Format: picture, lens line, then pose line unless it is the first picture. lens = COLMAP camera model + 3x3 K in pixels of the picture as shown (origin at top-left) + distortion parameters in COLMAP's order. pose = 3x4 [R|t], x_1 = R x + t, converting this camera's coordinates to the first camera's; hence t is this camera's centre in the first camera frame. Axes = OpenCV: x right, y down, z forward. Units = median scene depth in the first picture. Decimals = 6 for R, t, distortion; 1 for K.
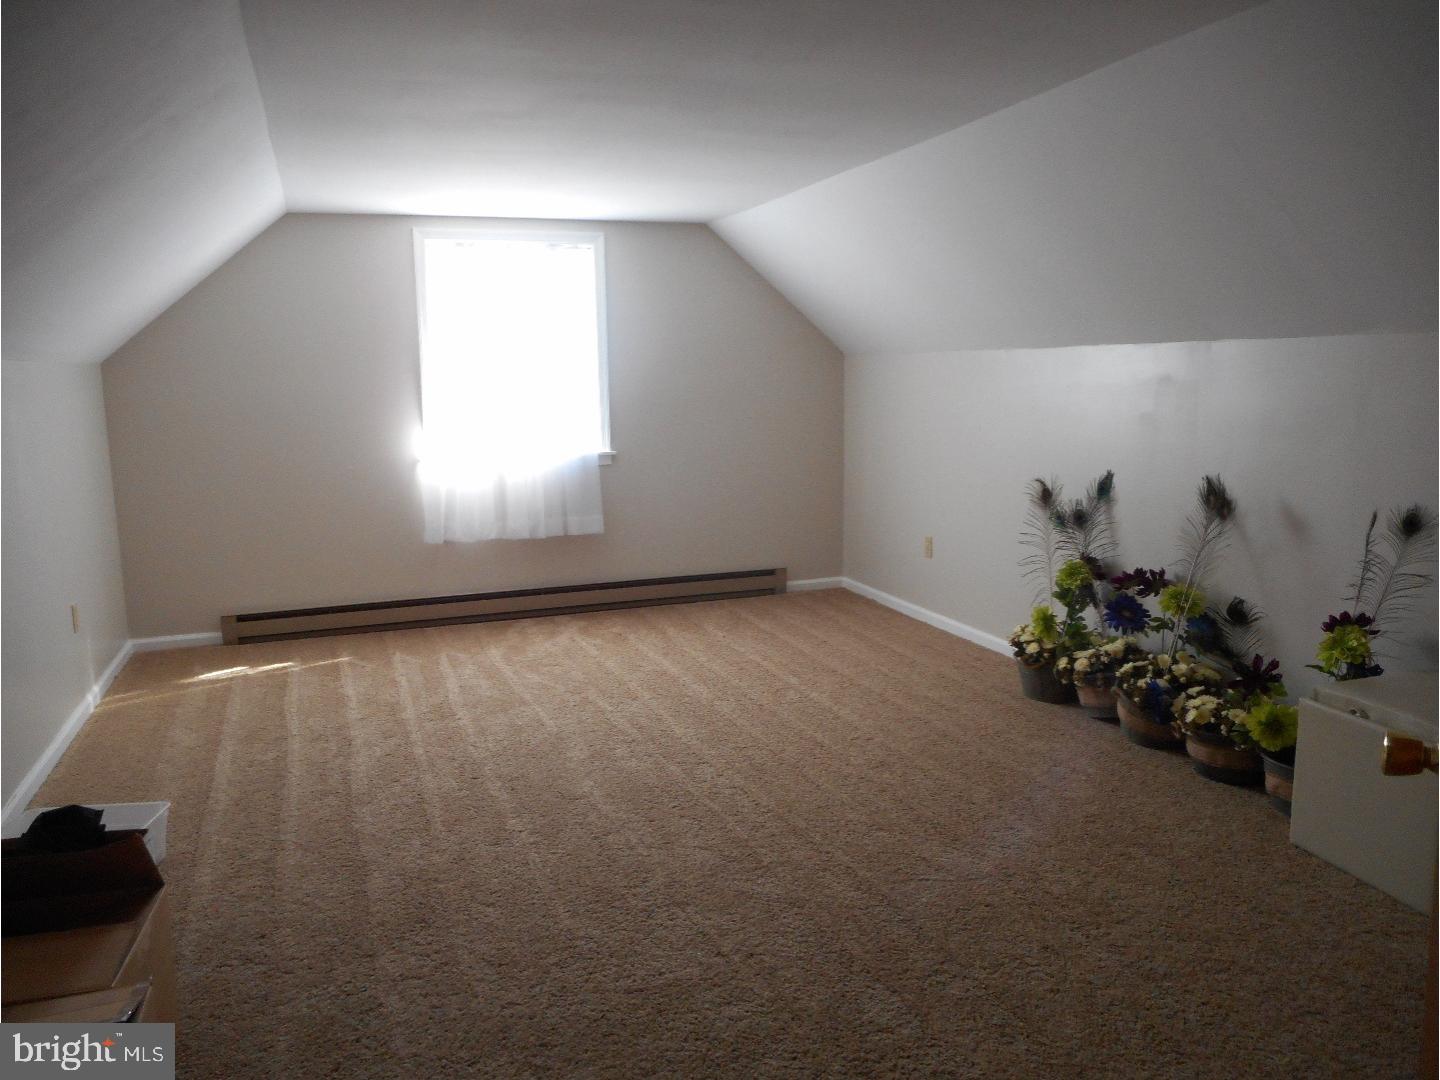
lens RADIAL K [[1089.3, 0, 721.0], [0, 1089.3, 542.7], [0, 0, 1]] dist [0.010112, -0.009131]
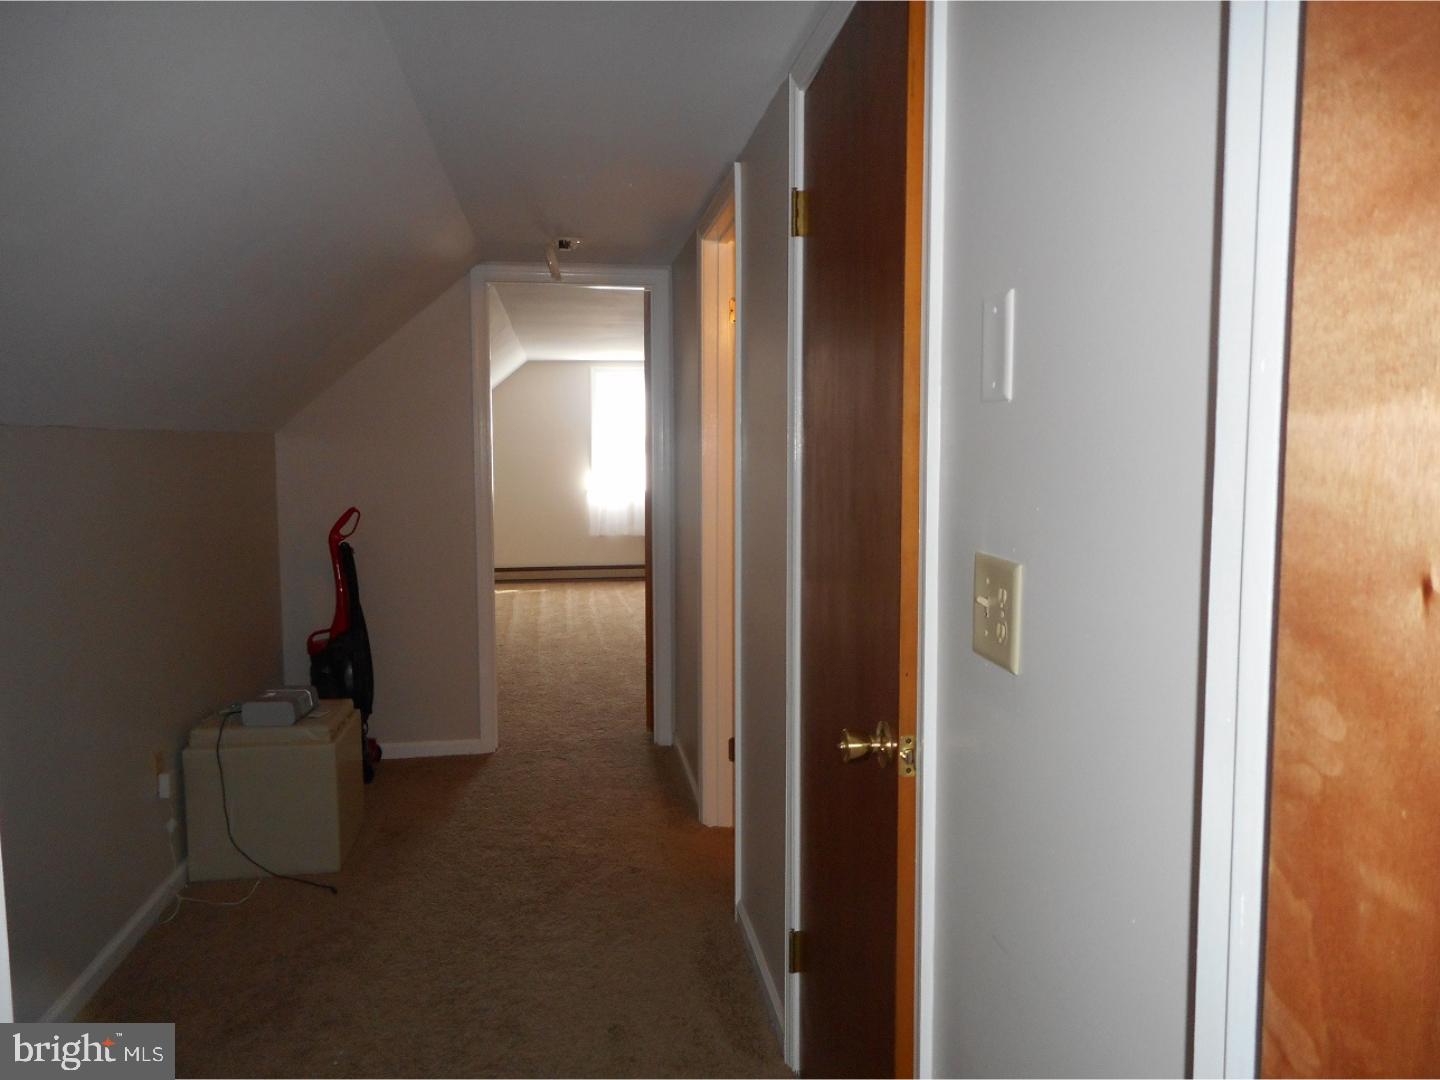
lens RADIAL K [[1089.3, 0, 719.7], [0, 1089.3, 538.8], [0, 0, 1]] dist [0.010112, -0.009131]
pose [[0.978521, 0.022338, -0.204935, 0.321766], [-0.035271, 0.997595, -0.059675, 0.107533], [0.203109, 0.065621, 0.976955, -0.754314]]
